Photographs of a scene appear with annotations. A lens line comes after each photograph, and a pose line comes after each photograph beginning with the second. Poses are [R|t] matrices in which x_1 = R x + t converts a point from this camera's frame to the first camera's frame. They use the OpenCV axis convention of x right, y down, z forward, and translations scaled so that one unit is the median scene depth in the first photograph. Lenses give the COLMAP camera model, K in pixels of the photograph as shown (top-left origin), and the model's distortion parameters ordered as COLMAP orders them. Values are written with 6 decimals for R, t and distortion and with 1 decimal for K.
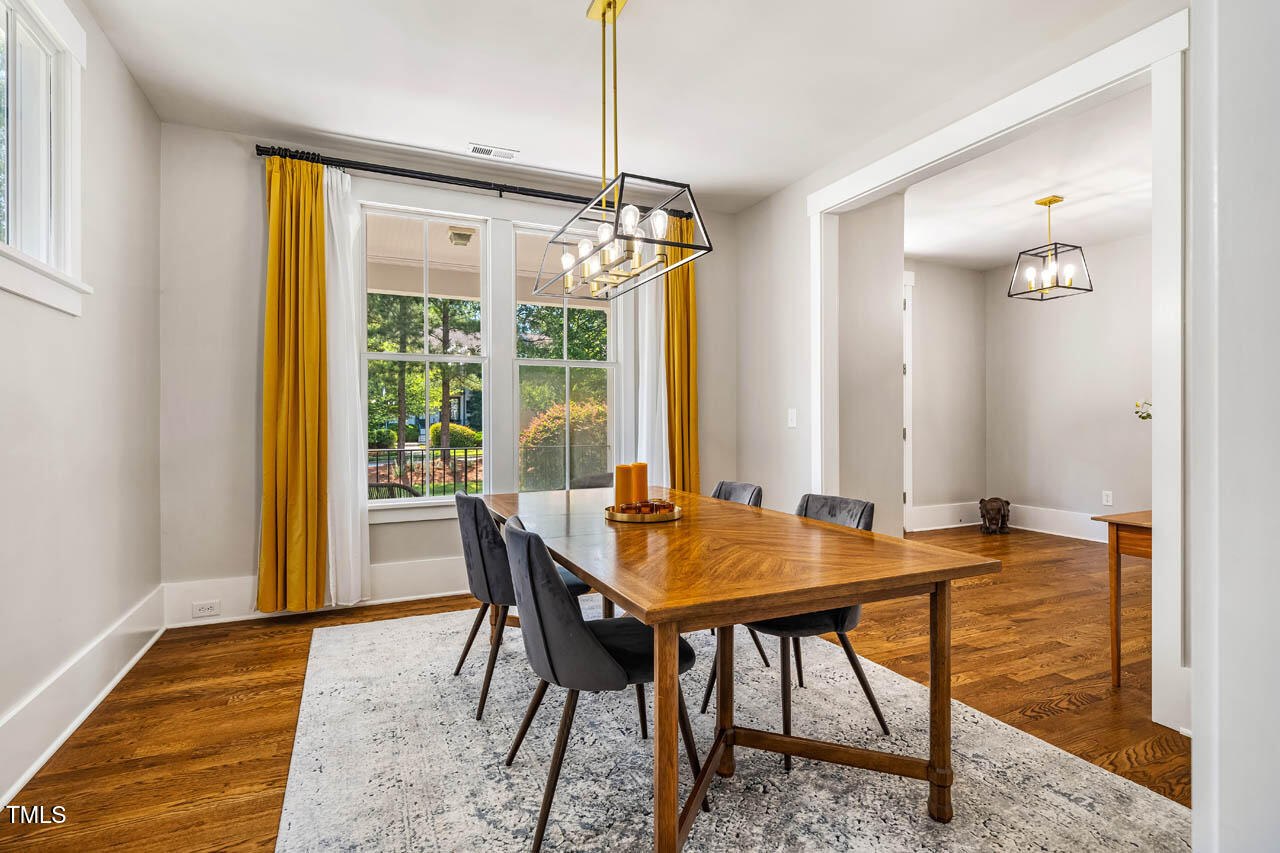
lens RADIAL K [[603.2, 0, 640.0], [0, 603.2, 426.5], [0, 0, 1]] dist [0.000552, 0.000080]
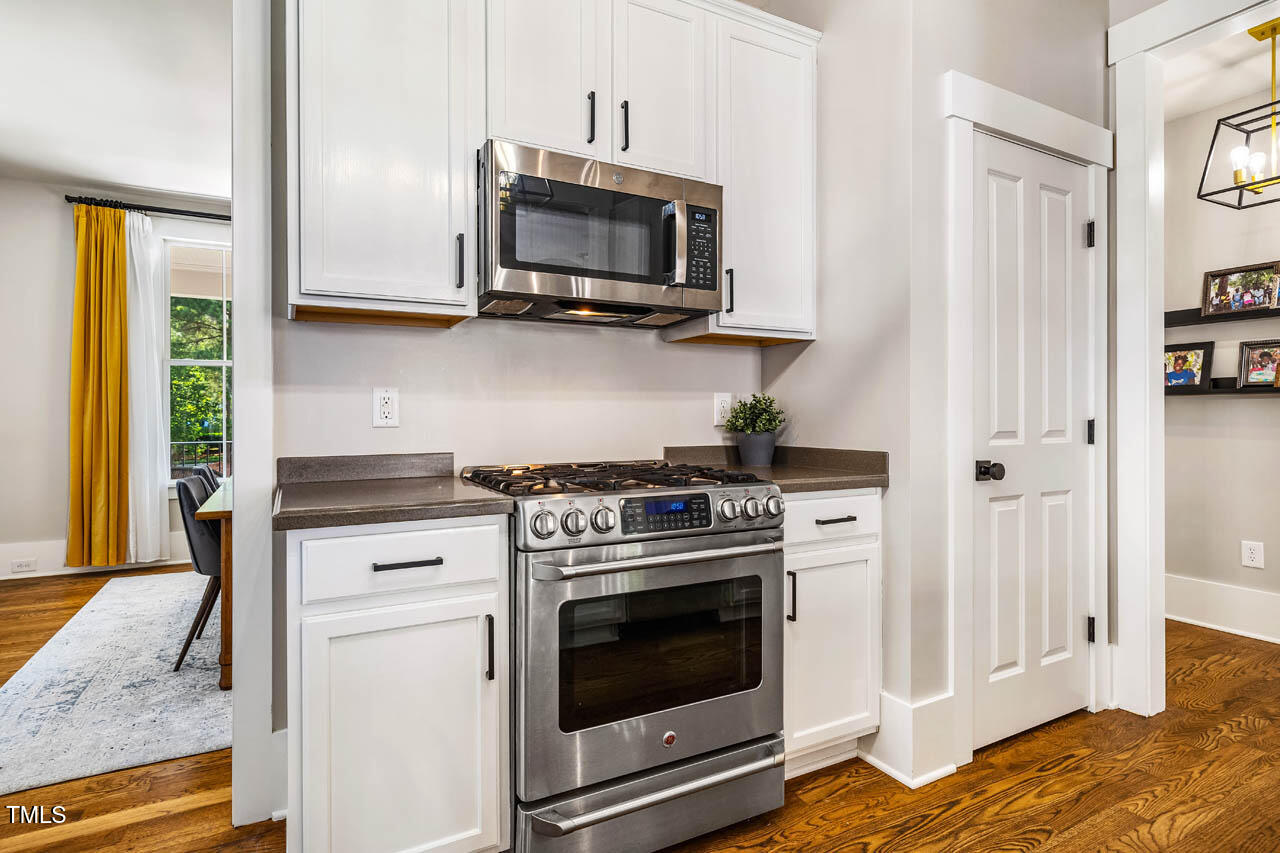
lens RADIAL K [[648.5, 0, 640.0], [0, 648.5, 426.5], [0, 0, 1]] dist [0.000390, -0.000073]
pose [[0.998251, 0.000861, 0.059111, 0.471896], [-0.000875, 1.000000, 0.000209, 0.013630], [-0.059111, -0.000260, 0.998251, -0.413579]]
